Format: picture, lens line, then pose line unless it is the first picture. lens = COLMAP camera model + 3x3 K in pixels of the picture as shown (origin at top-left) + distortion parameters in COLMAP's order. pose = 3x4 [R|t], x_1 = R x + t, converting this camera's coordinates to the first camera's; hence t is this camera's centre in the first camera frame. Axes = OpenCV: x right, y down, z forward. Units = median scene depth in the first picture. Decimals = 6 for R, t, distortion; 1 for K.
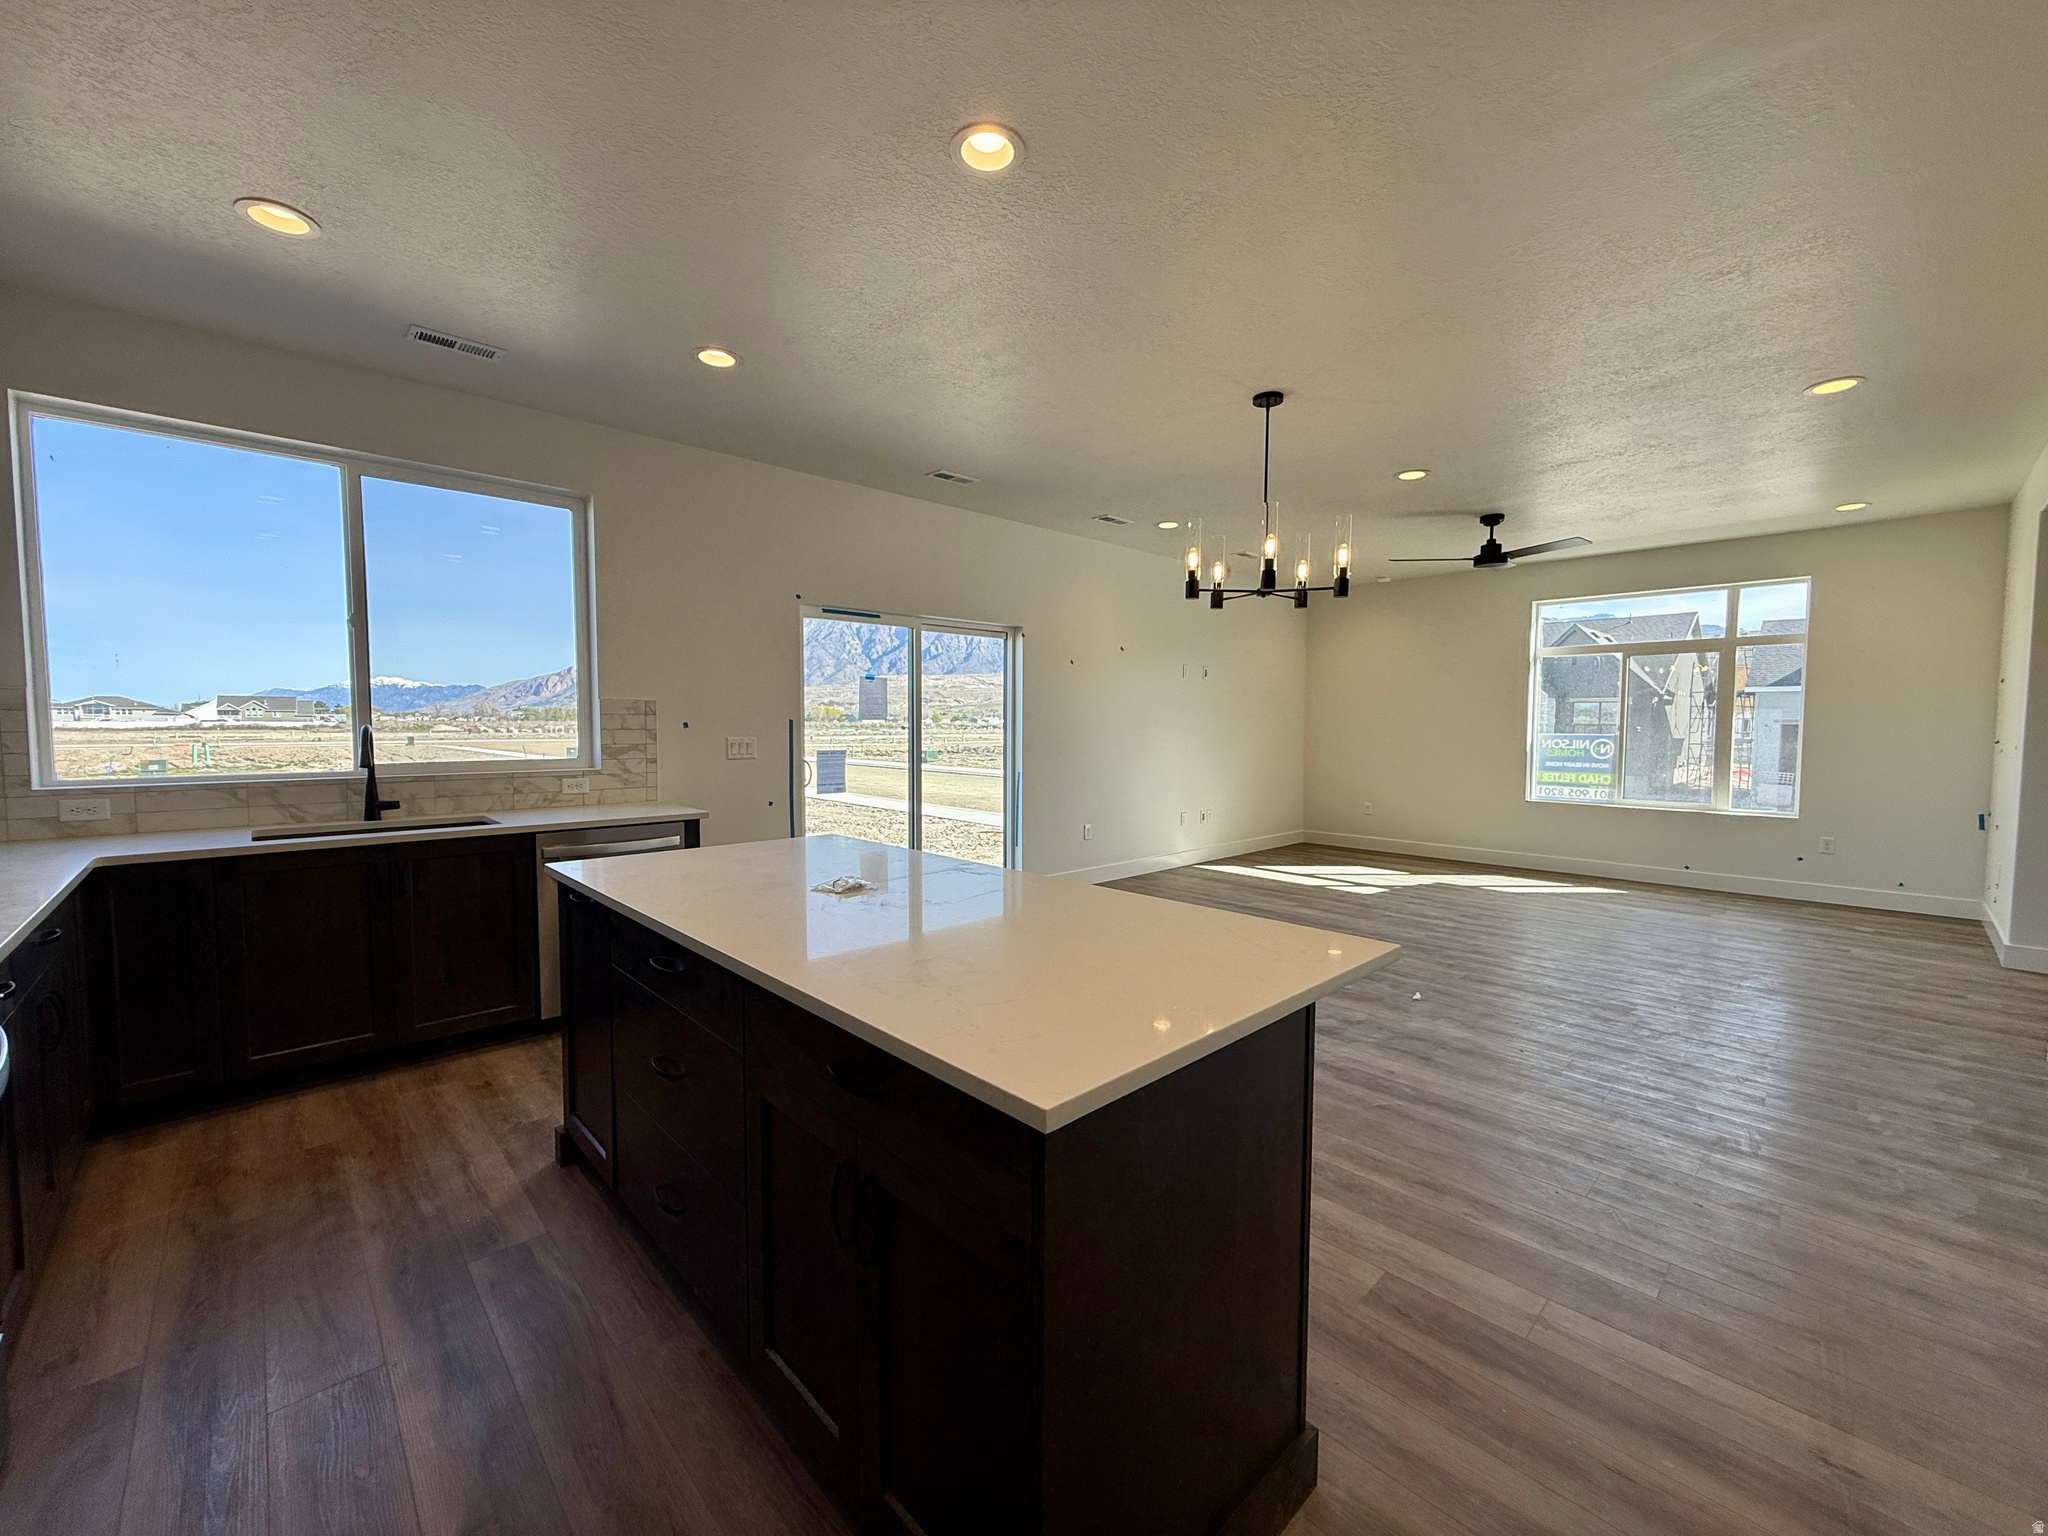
lens RADIAL K [[811.5, 0, 1017.1], [0, 811.5, 770.5], [0, 0, 1]] dist [-0.000618, -0.000101]
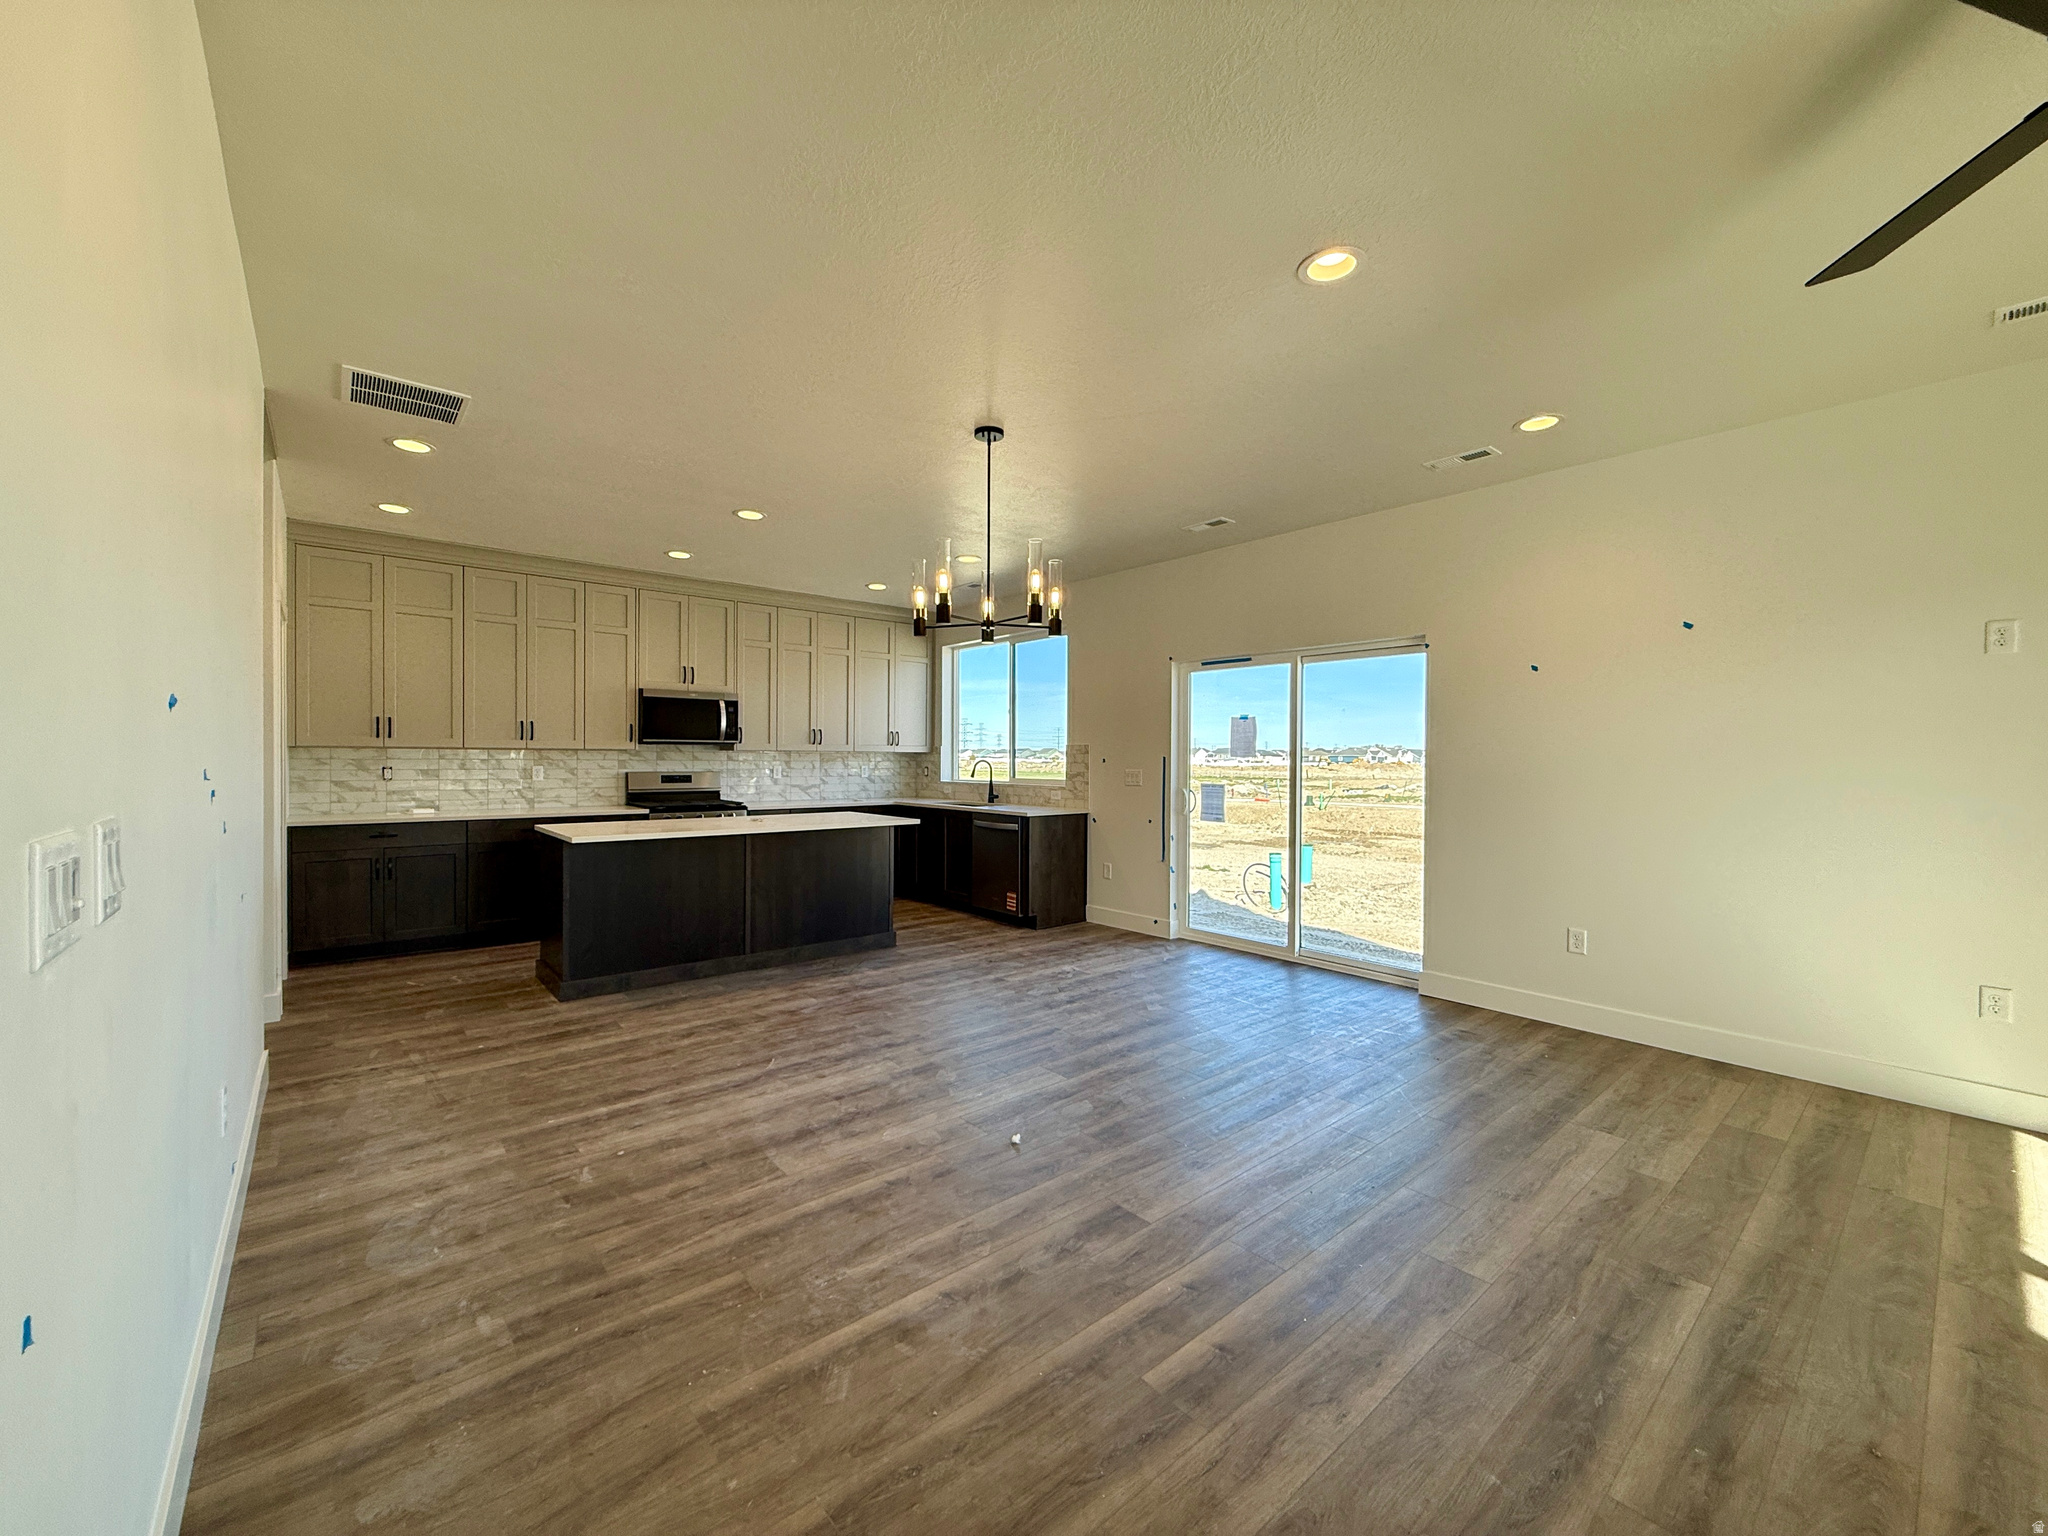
lens RADIAL K [[811.5, 0, 1016.3], [0, 811.5, 763.3], [0, 0, 1]] dist [-0.000618, -0.000101]
pose [[-0.053568, 0.001259, -0.998563, 1.255768], [-0.067570, 0.997703, 0.004882, -0.054619], [0.996275, 0.067734, -0.053360, 1.062181]]
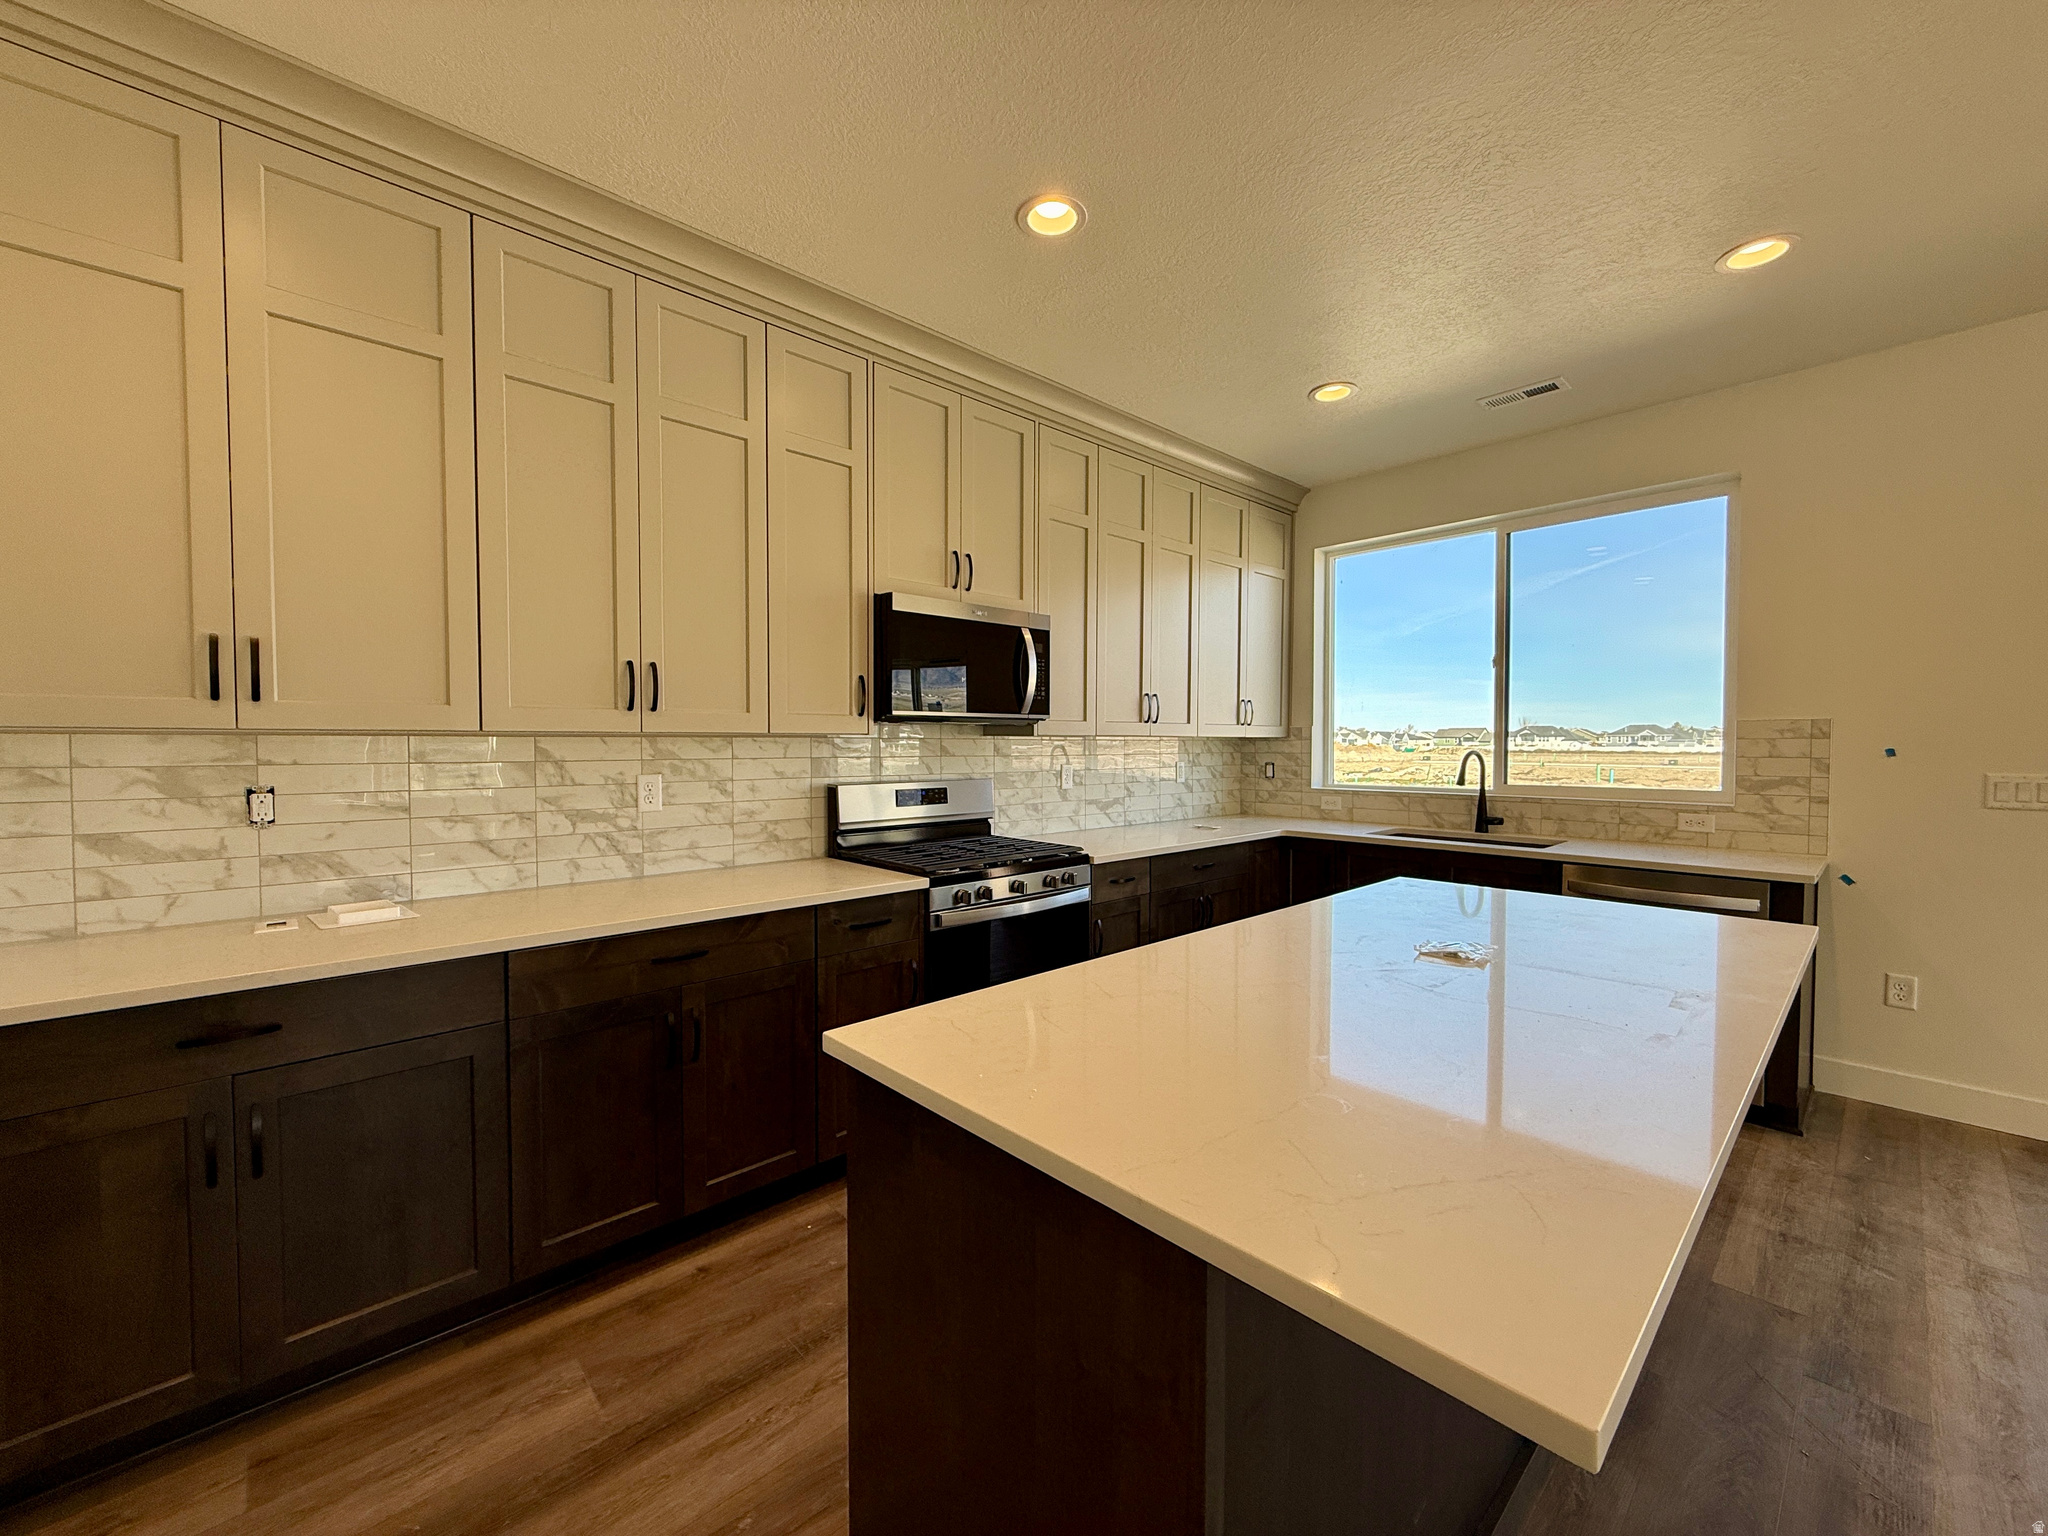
lens RADIAL K [[811.5, 0, 1014.5], [0, 811.5, 768.2], [0, 0, 1]] dist [-0.000618, -0.000101]
pose [[-0.015157, 0.026654, -0.999530, 0.331554], [-0.061130, 0.997750, 0.027533, -0.018798], [0.998015, 0.061518, -0.013493, 0.313027]]
